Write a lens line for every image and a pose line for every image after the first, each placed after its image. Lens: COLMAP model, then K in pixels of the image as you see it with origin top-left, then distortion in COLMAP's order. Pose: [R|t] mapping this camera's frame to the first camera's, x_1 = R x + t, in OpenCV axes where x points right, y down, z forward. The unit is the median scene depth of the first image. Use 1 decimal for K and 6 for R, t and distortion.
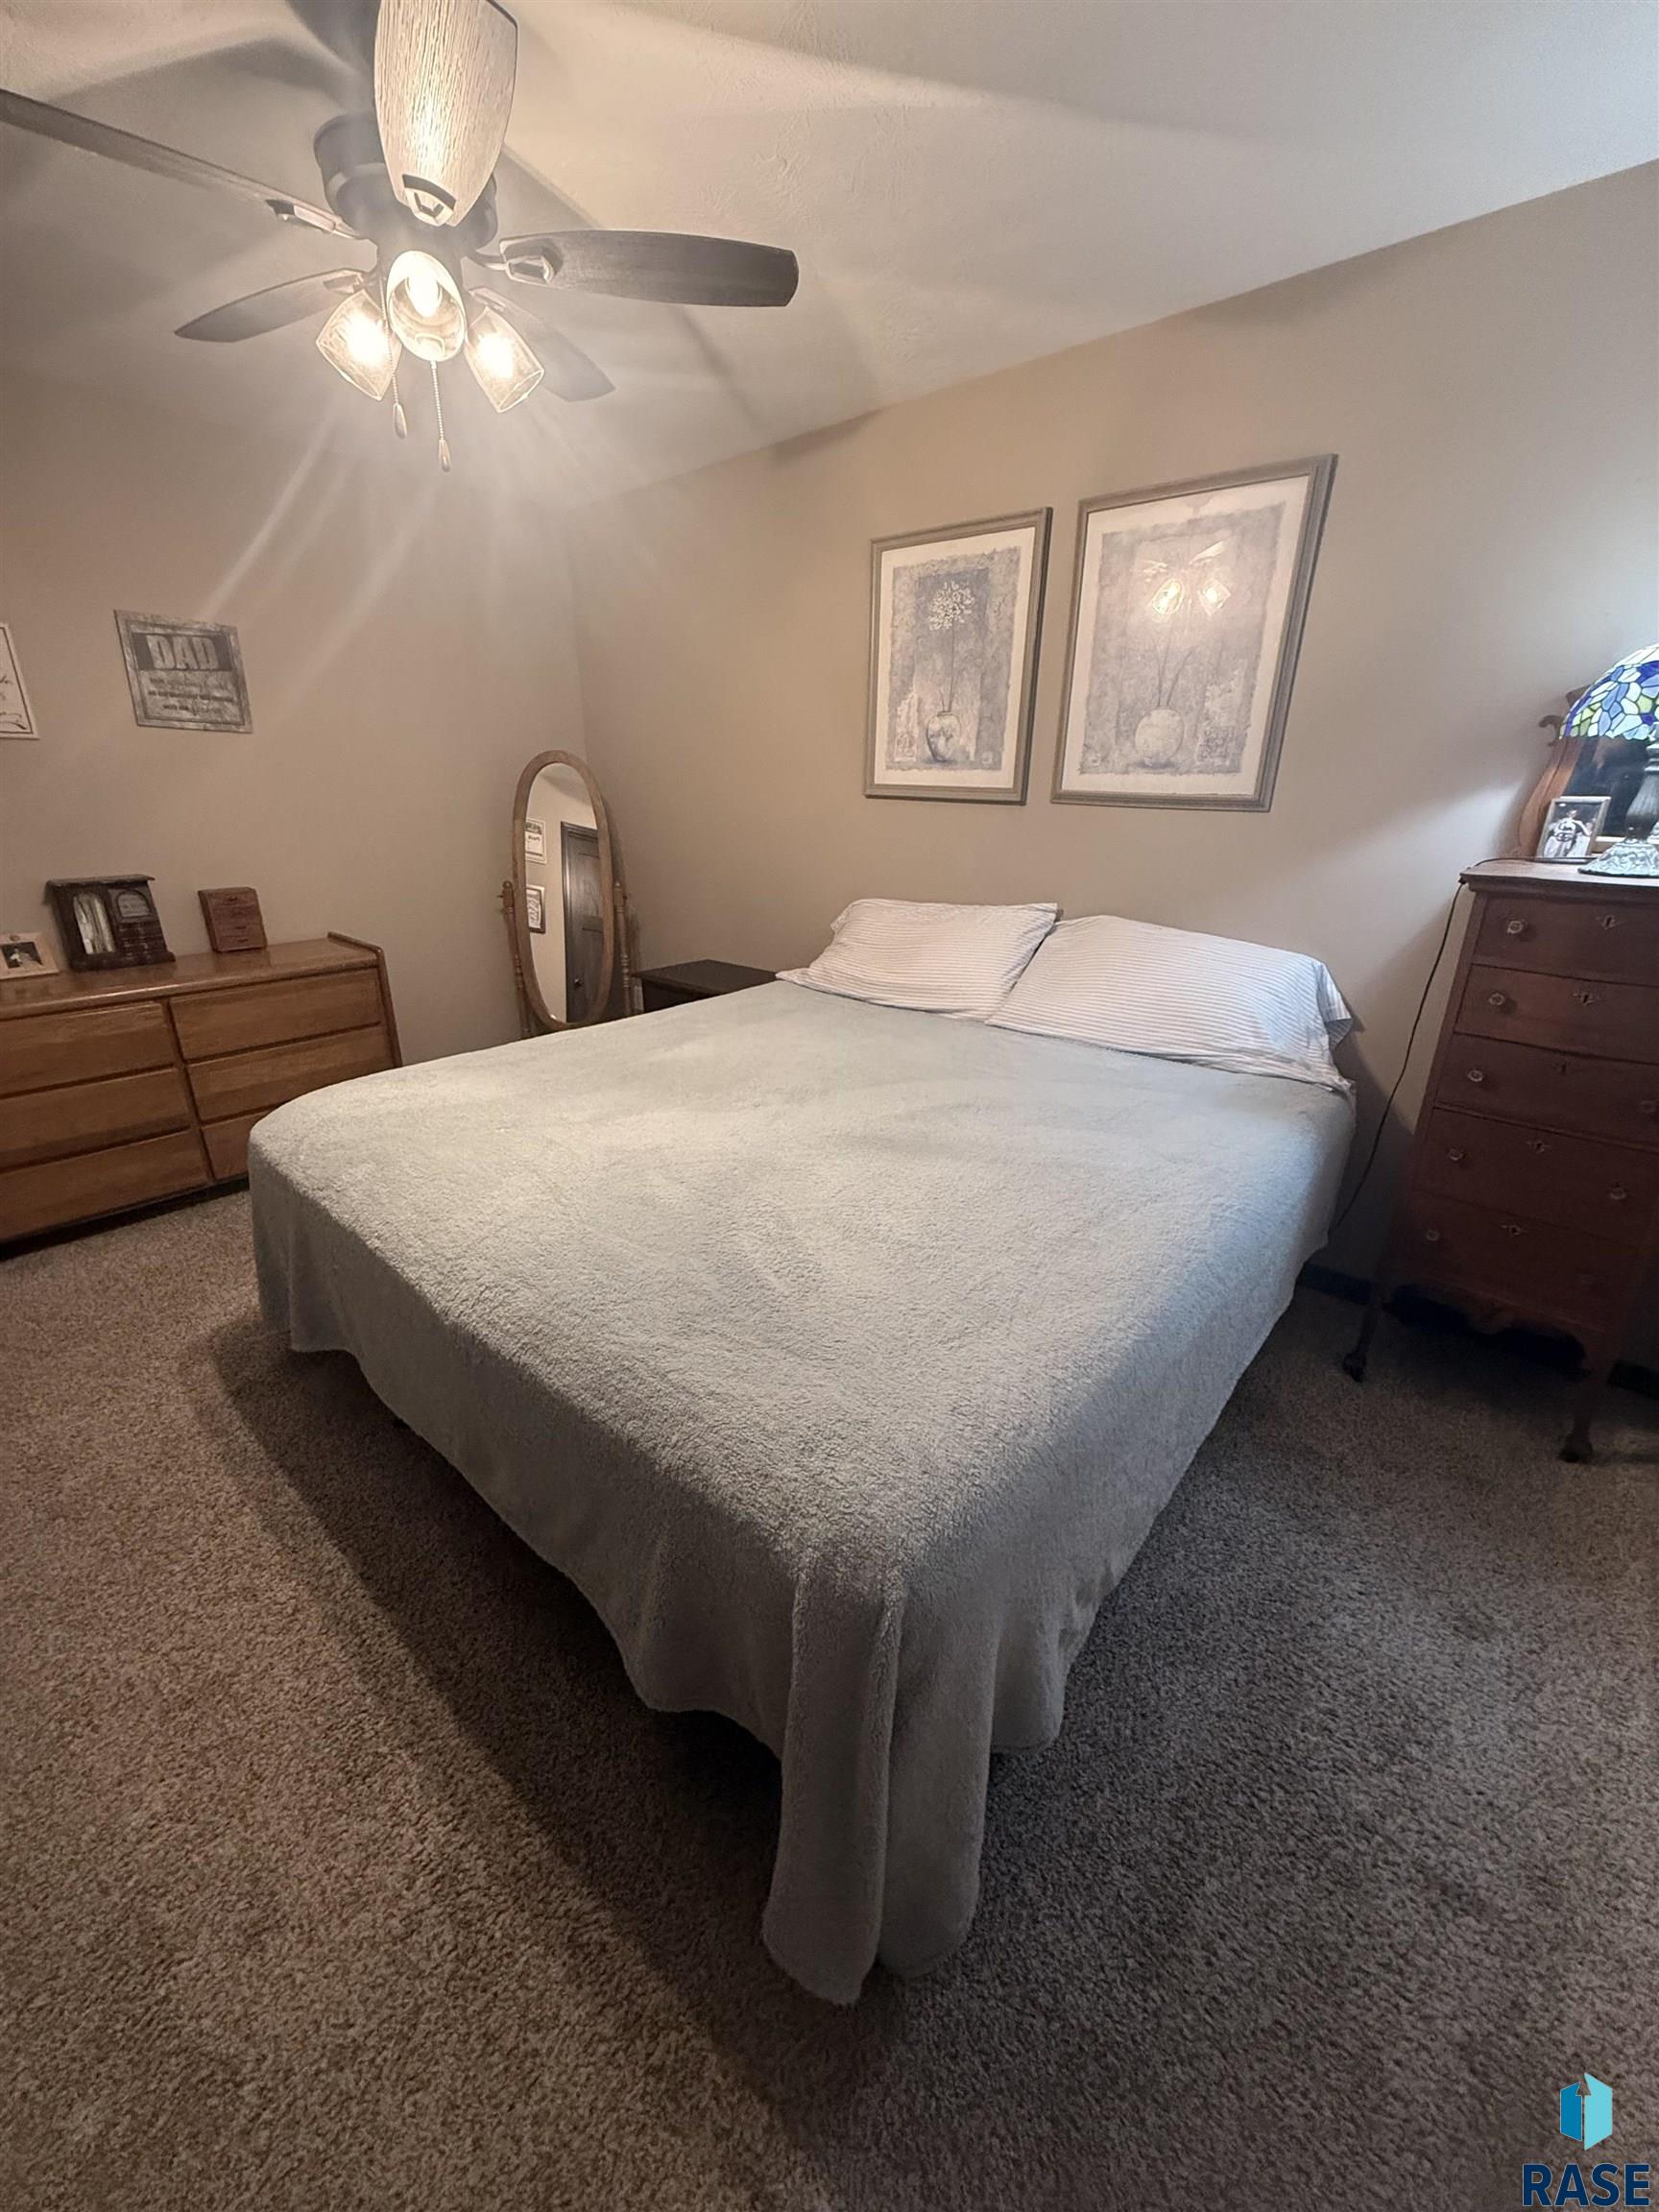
lens RADIAL K [[876.1, 0, 828.7], [0, 876.1, 1092.3], [0, 0, 1]] dist [-0.000906, 0.000102]
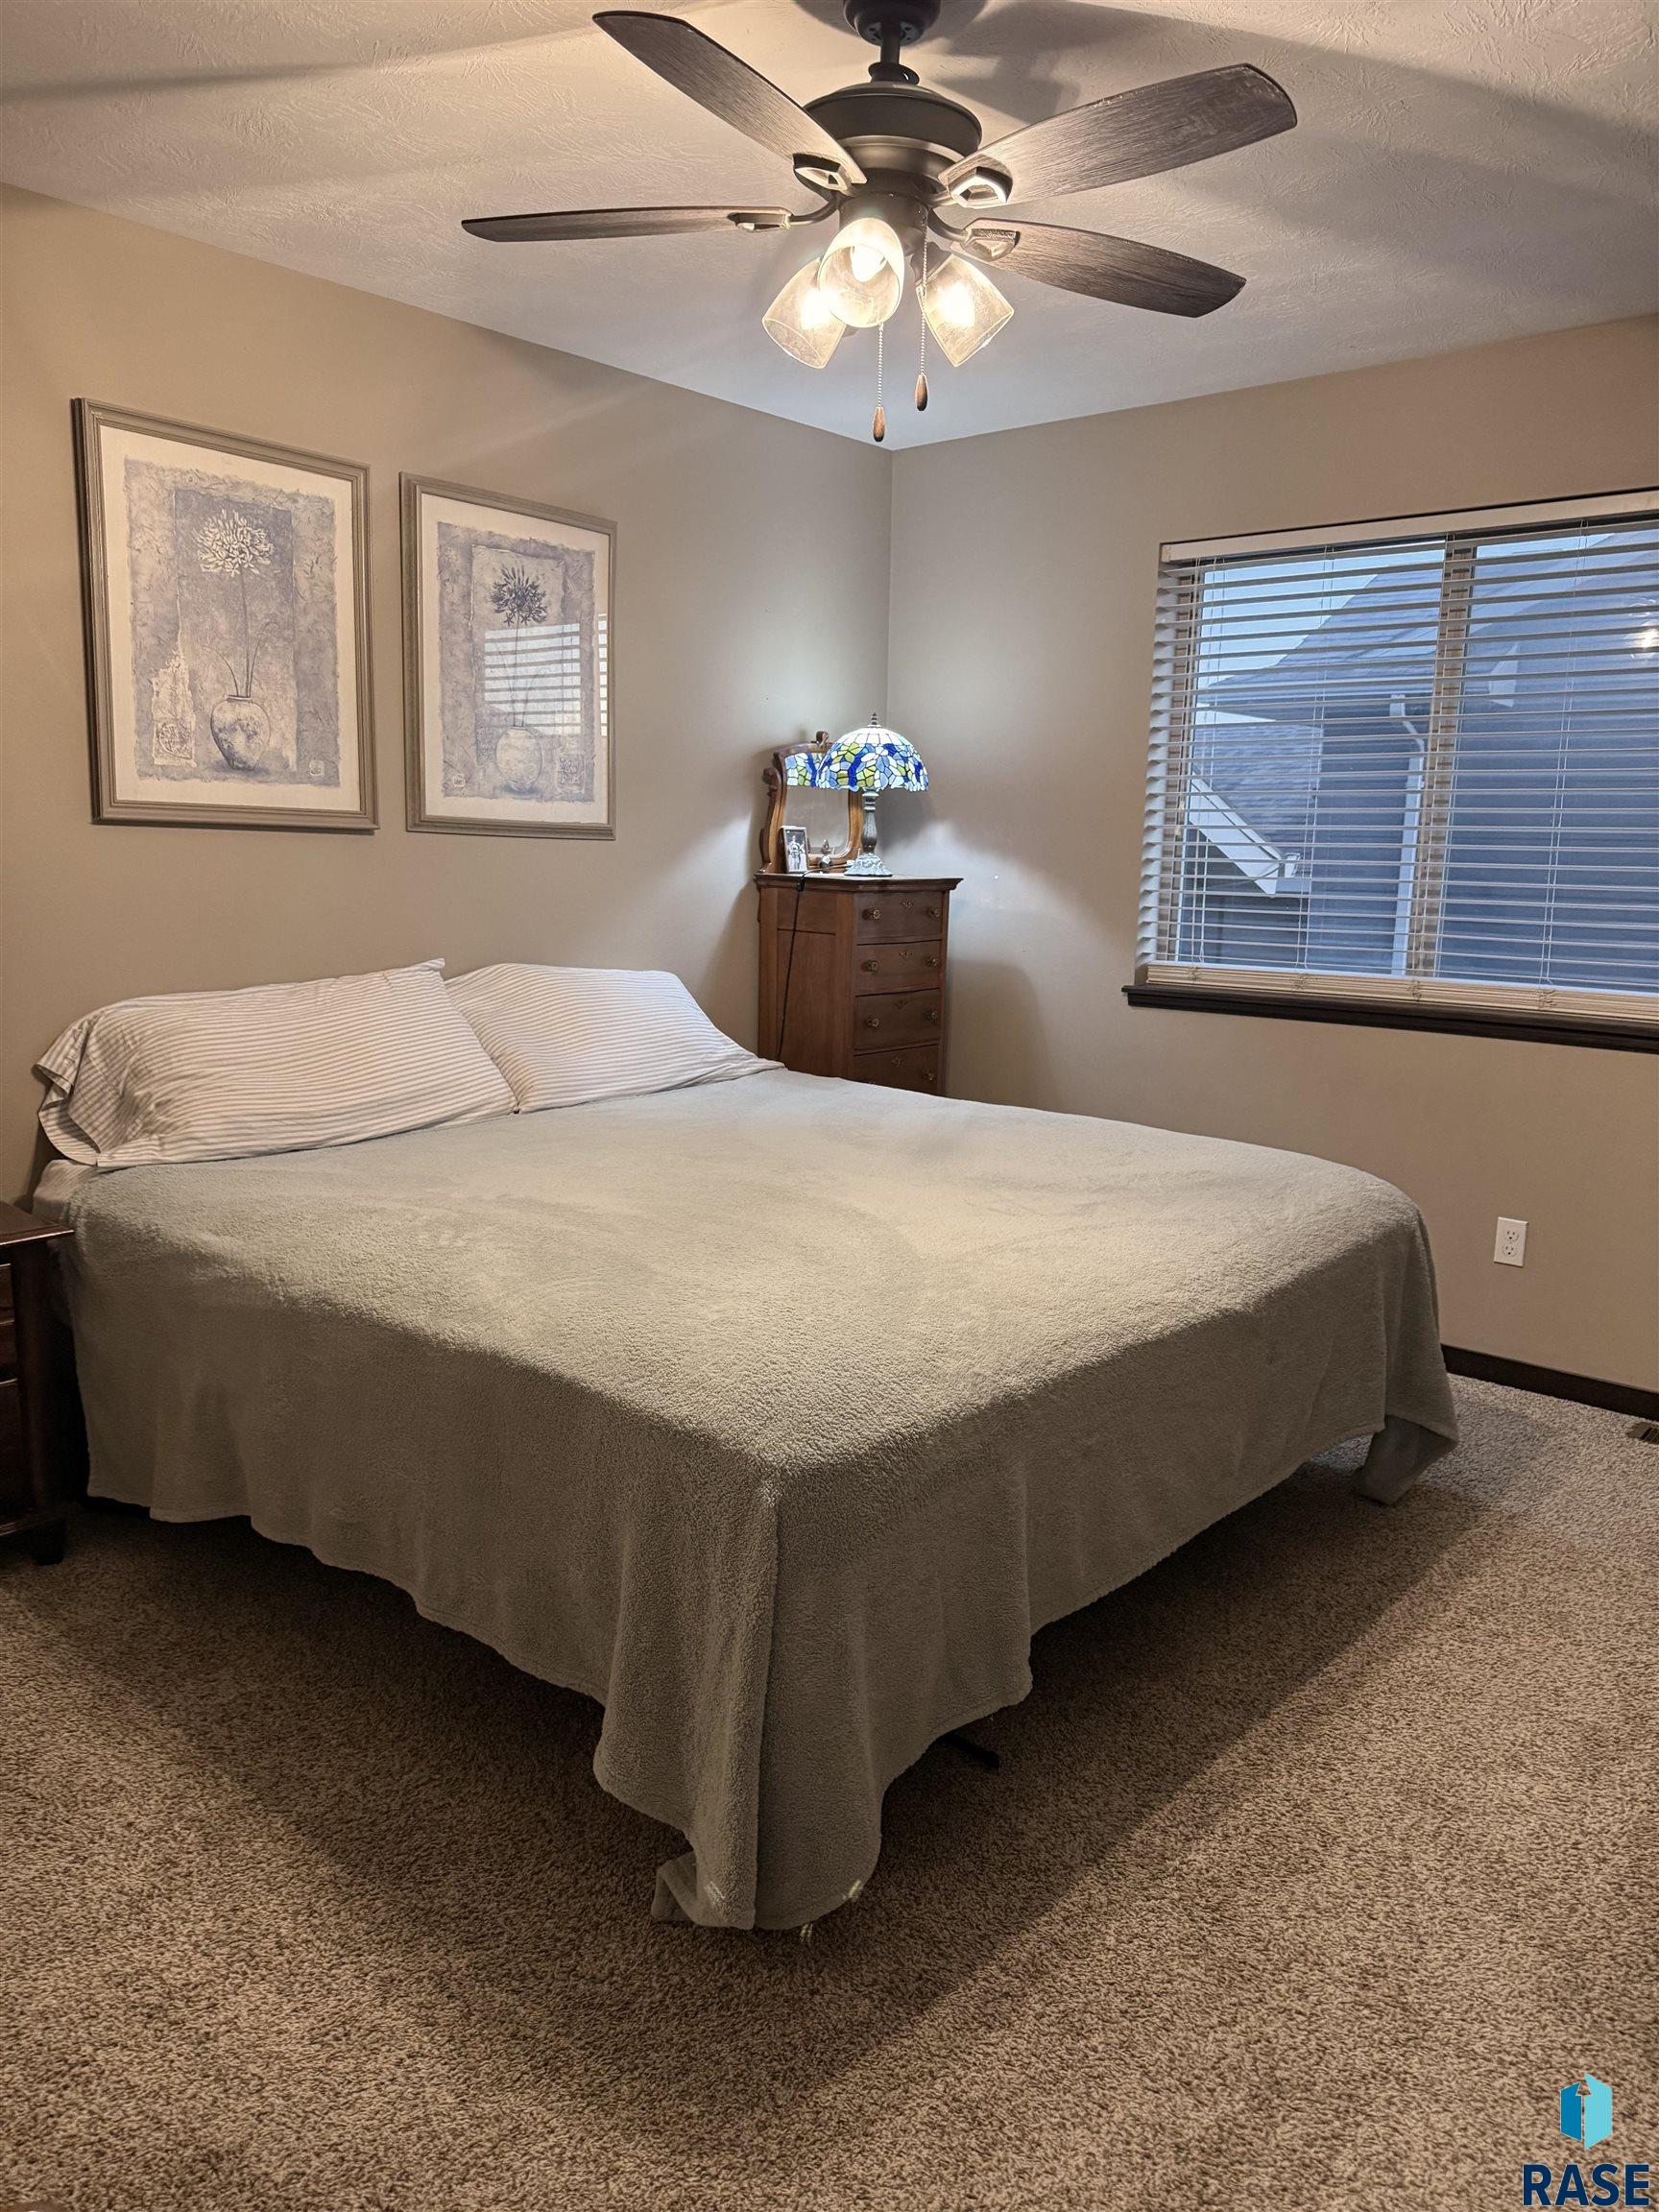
lens RADIAL K [[1524.6, 0, 833.3], [0, 1524.6, 1116.8], [0, 0, 1]] dist [-0.014328, -0.010485]
pose [[0.011461, -0.176728, 0.984193, -1.037600], [0.323774, 0.931889, 0.163565, -0.189313], [-0.946065, 0.316781, 0.067900, 0.616877]]
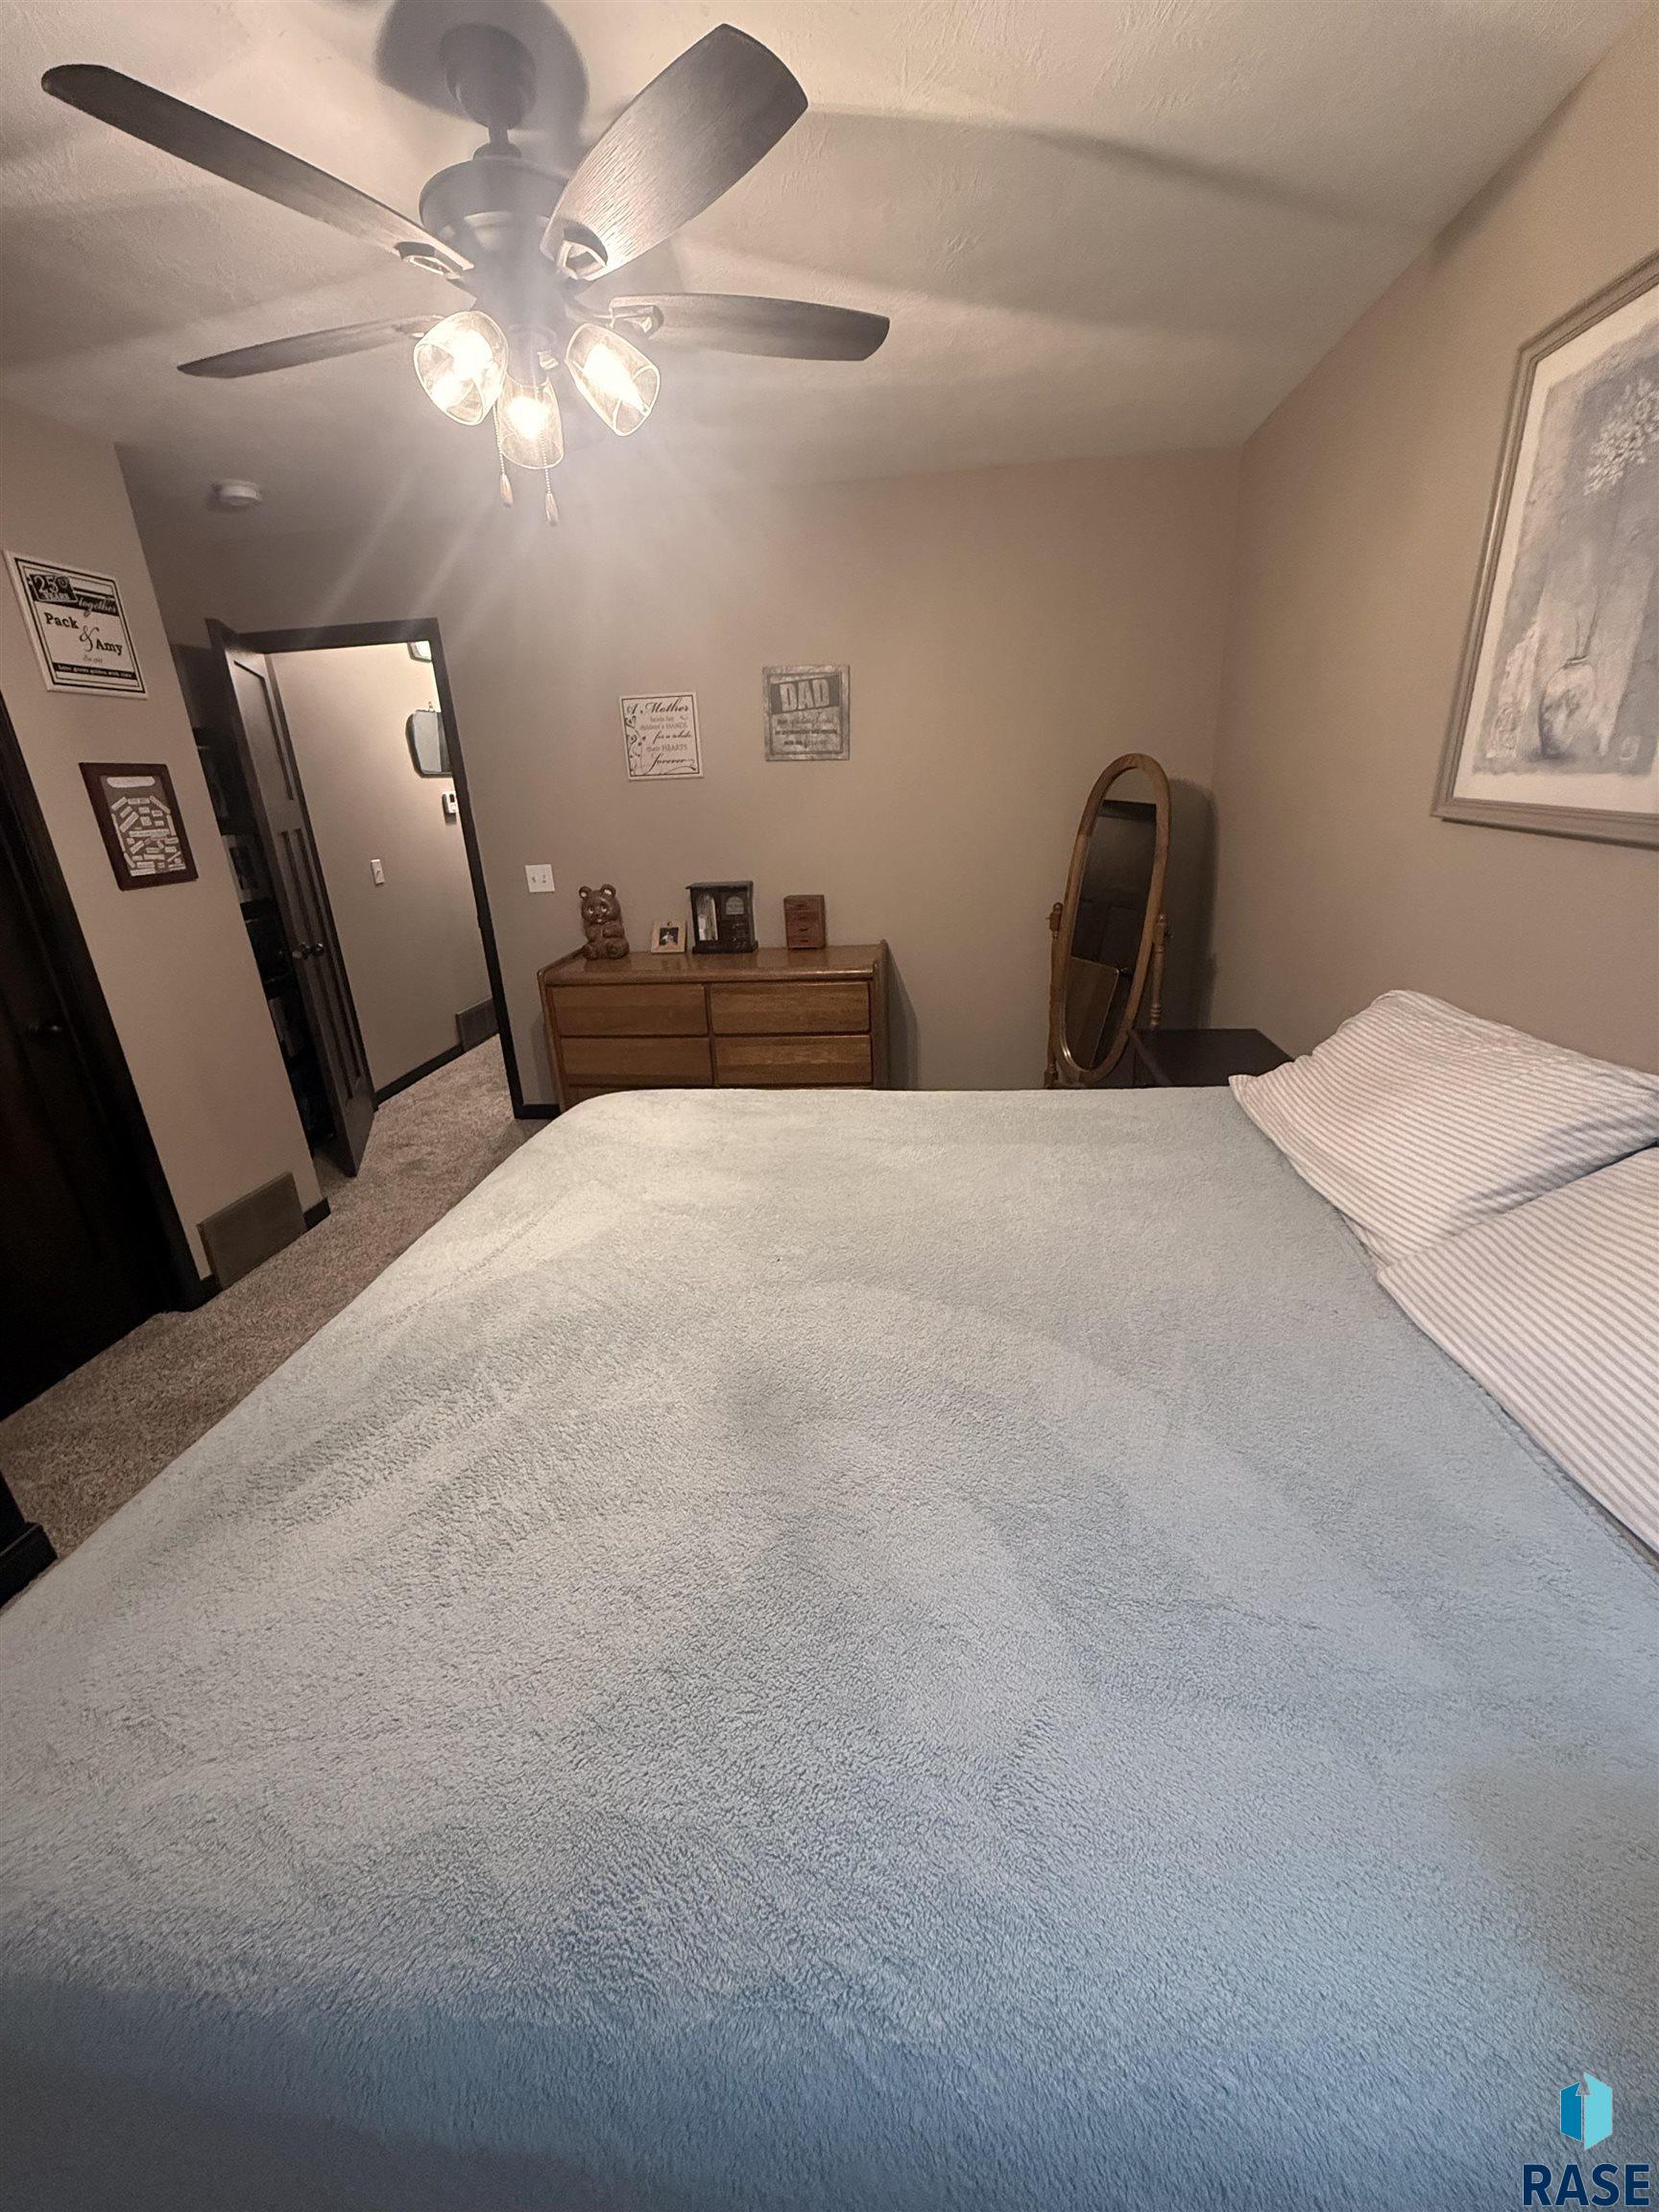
lens RADIAL K [[876.1, 0, 838.7], [0, 876.1, 1094.7], [0, 0, 1]] dist [-0.000906, 0.000102]
pose [[0.560914, 0.254019, -0.787941, 0.358751], [-0.231701, 0.961896, 0.145158, -0.171986], [0.794790, 0.101146, 0.598397, 0.397145]]
